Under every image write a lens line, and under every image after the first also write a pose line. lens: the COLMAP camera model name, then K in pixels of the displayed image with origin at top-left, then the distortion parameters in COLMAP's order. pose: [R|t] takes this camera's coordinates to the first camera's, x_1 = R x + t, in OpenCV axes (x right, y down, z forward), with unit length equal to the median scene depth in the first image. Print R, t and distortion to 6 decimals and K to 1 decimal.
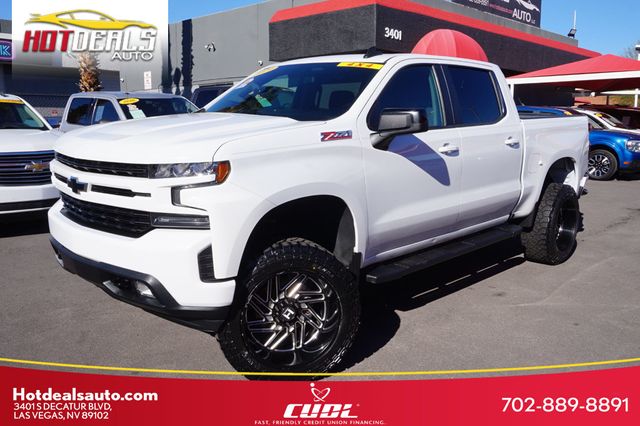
lens RADIAL K [[565.1, 0, 320.0], [0, 565.1, 213.0], [0, 0, 1]] dist [0.006216, 0.002086]
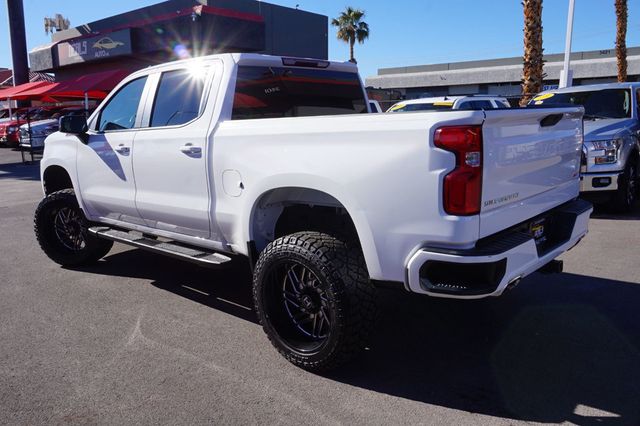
lens RADIAL K [[527.4, 0, 318.0], [0, 527.4, 201.0], [0, 0, 1]] dist [-0.037947, -0.004019]
pose [[0.024419, 0.156071, -0.987444, 1.314685], [-0.150372, 0.977074, 0.150714, -0.230827], [0.988328, 0.144803, 0.047327, 1.364512]]
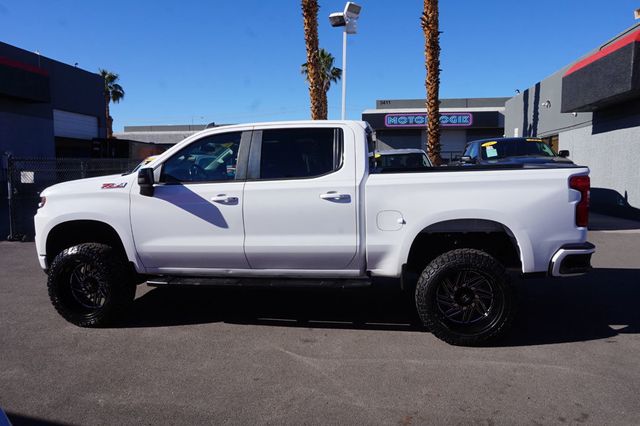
lens RADIAL K [[433.7, 0, 320.0], [0, 433.7, 213.0], [0, 0, 1]] dist [-0.016666, 0.009010]
pose [[0.572642, 0.082866, -0.815607, 1.131936], [-0.126005, 0.991953, 0.012314, -0.120923], [0.810064, 0.095719, 0.578475, 0.624547]]
